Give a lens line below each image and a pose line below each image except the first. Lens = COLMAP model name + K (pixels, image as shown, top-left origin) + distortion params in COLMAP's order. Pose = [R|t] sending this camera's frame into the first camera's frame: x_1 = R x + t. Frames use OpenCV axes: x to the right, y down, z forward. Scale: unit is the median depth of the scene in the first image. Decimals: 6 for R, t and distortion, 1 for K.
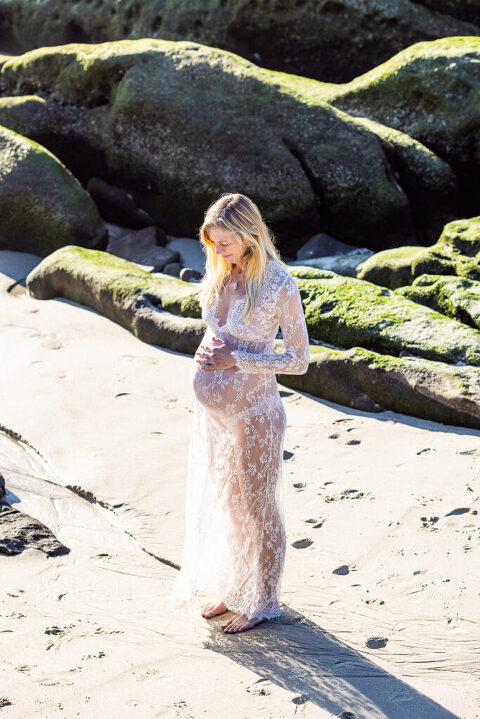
lens RADIAL K [[2652.4, 0, 240.0], [0, 2652.4, 359.5], [0, 0, 1]] dist [-0.074361, 0.910198]
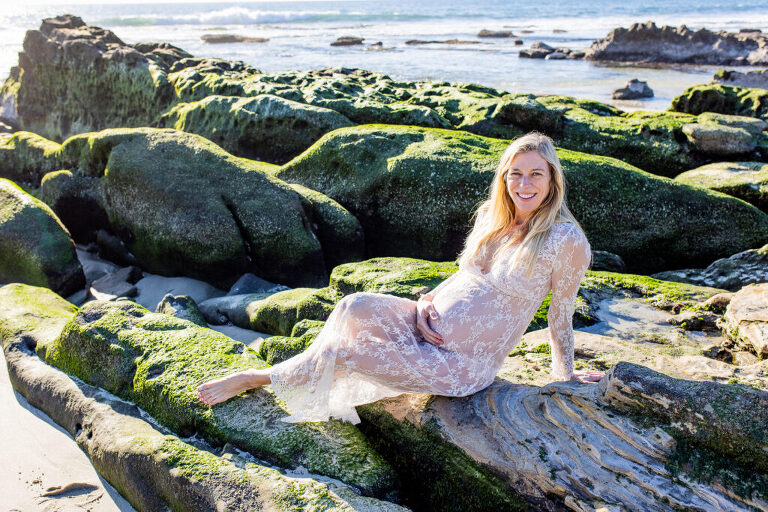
lens RADIAL K [[765.3, 0, 384.0], [0, 765.3, 256.0], [0, 0, 1]] dist [0.003211, 0.006263]
pose [[0.999342, 0.007075, 0.035563, 0.079032], [-0.004923, 0.998173, -0.060228, -0.034364], [-0.035924, 0.060013, 0.997551, 0.644845]]
